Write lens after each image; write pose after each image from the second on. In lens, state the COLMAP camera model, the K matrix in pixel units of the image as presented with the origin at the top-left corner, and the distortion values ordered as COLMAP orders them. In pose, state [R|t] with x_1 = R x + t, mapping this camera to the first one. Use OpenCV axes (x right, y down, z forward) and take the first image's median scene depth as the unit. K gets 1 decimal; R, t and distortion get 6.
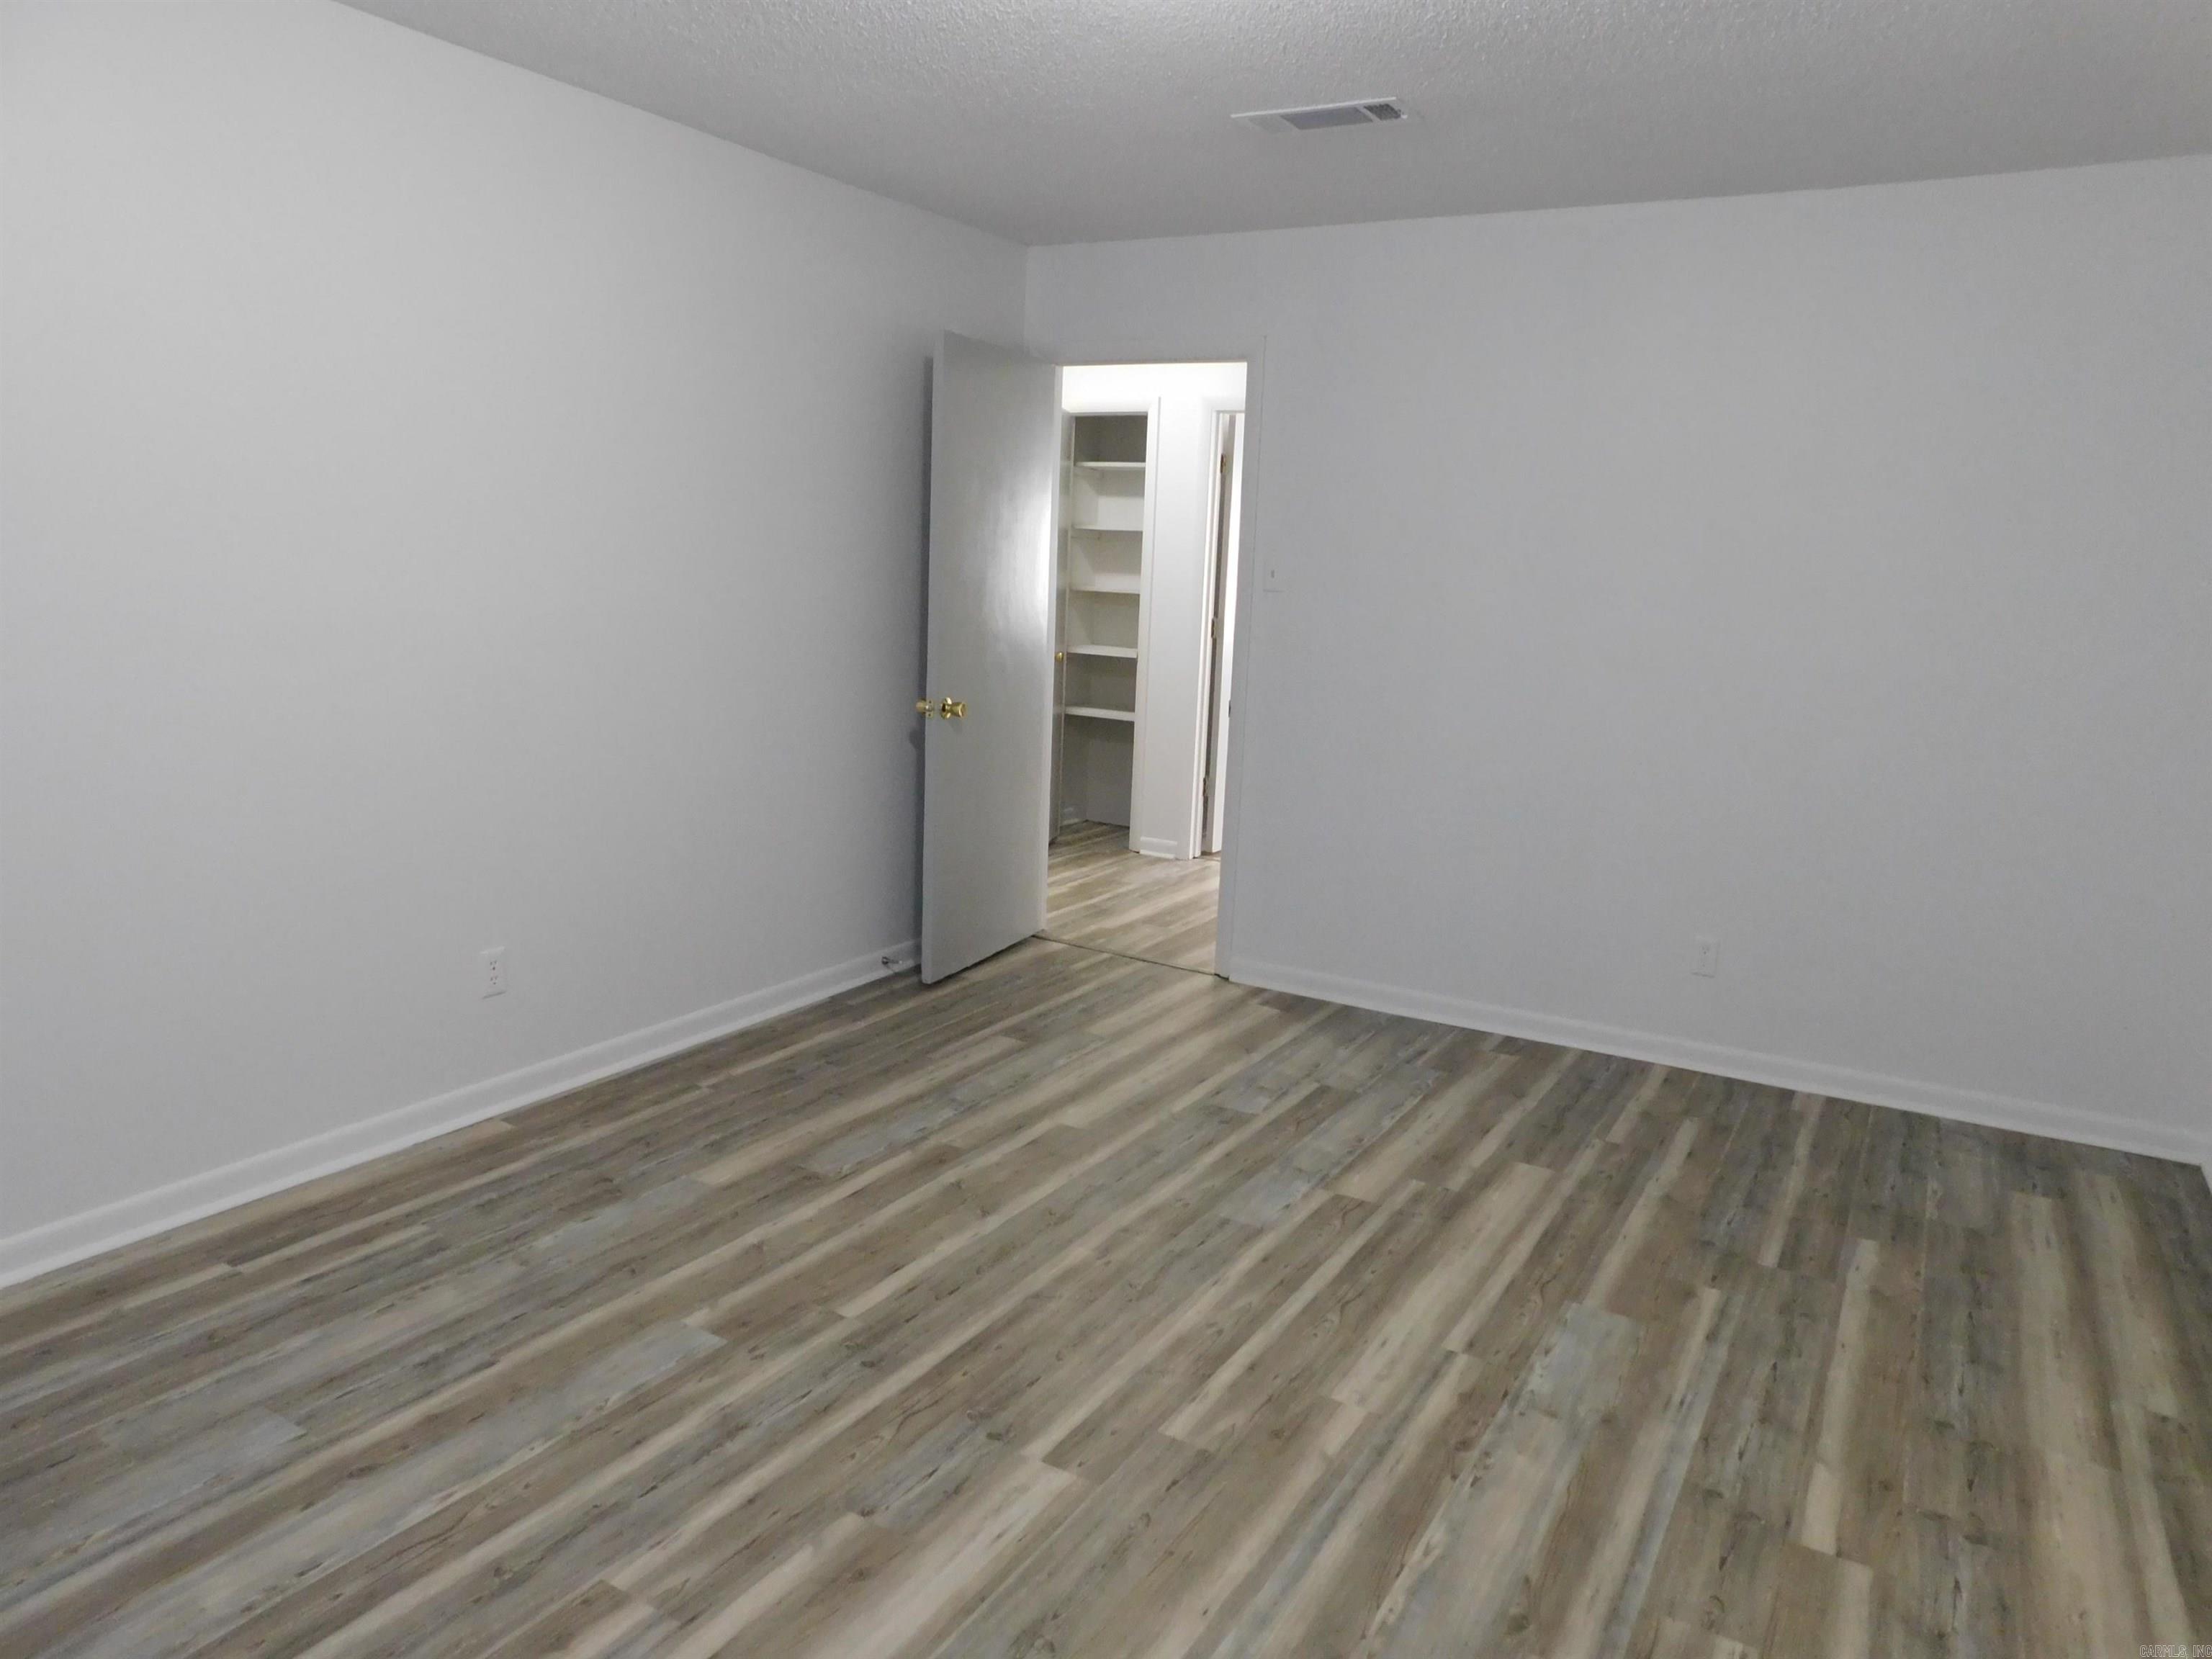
lens RADIAL K [[1467.7, 0, 1112.0], [0, 1467.7, 833.8], [0, 0, 1]] dist [-0.070981, 0.057370]
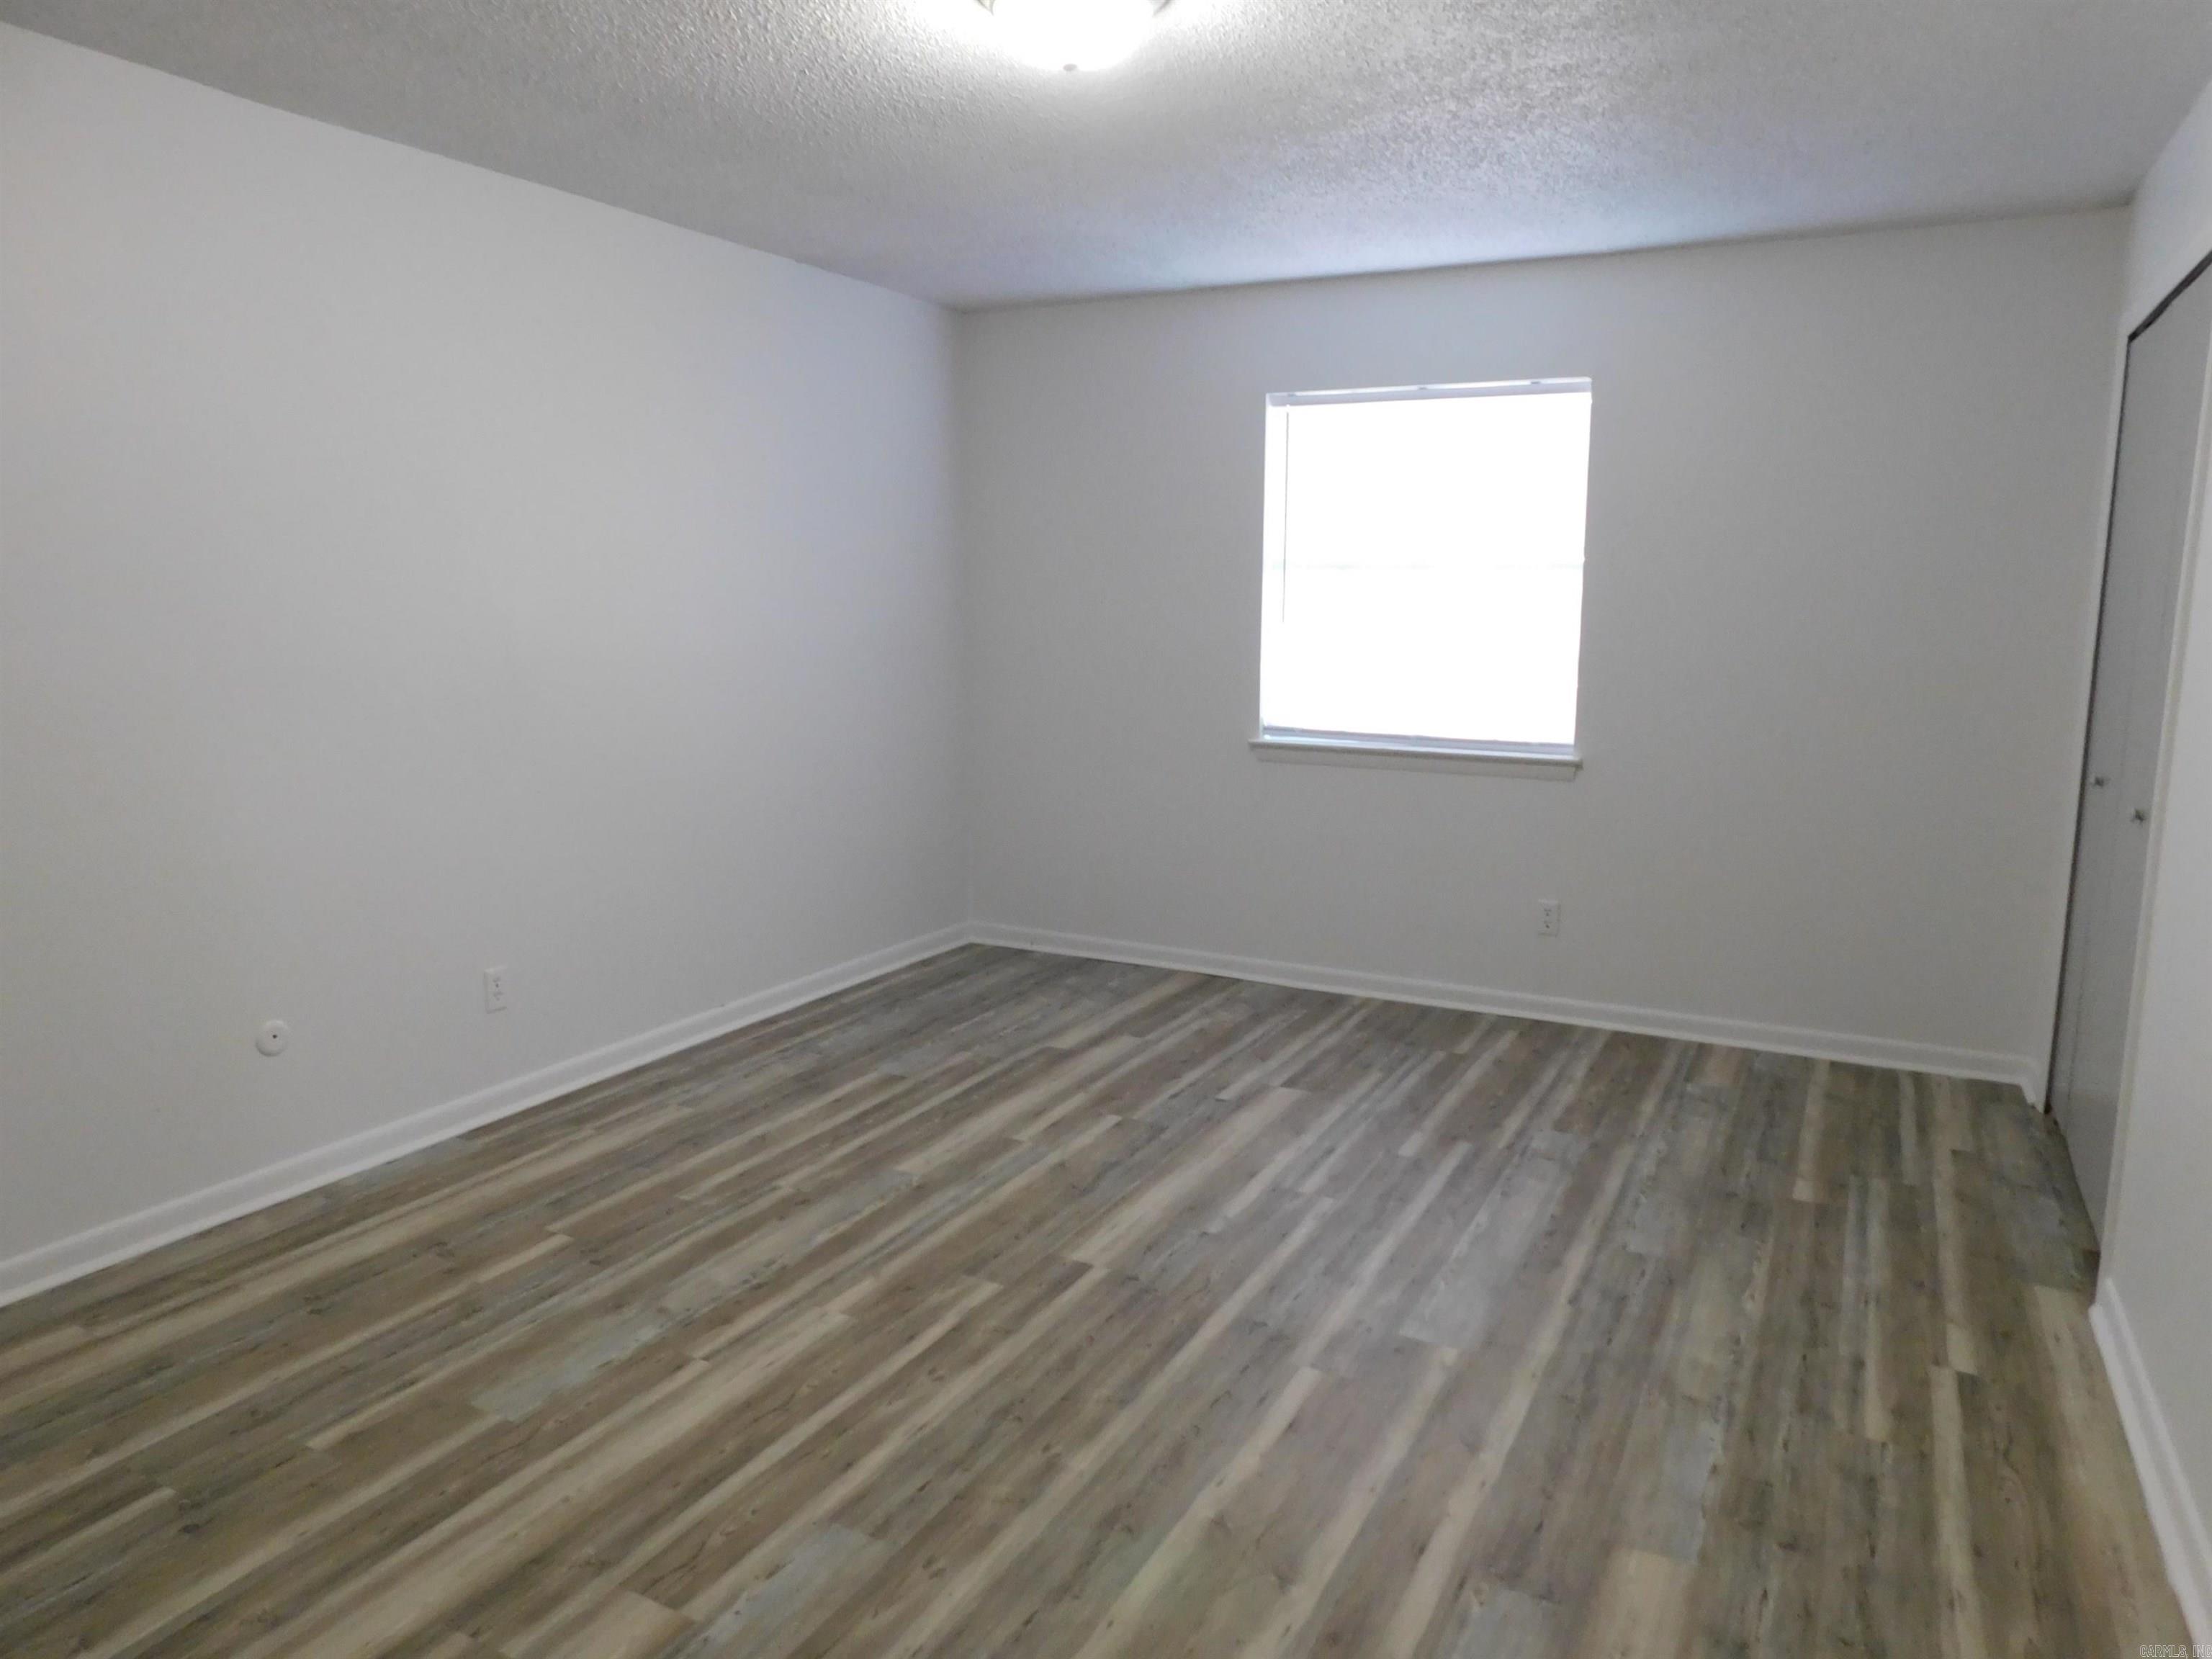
lens RADIAL K [[1467.7, 0, 1097.8], [0, 1467.7, 831.0], [0, 0, 1]] dist [-0.070981, 0.057370]
pose [[-0.998181, -0.039192, -0.045801, 0.022119], [-0.052446, 0.939204, 0.339330, -0.357532], [0.029718, 0.341115, -0.939552, 1.890021]]
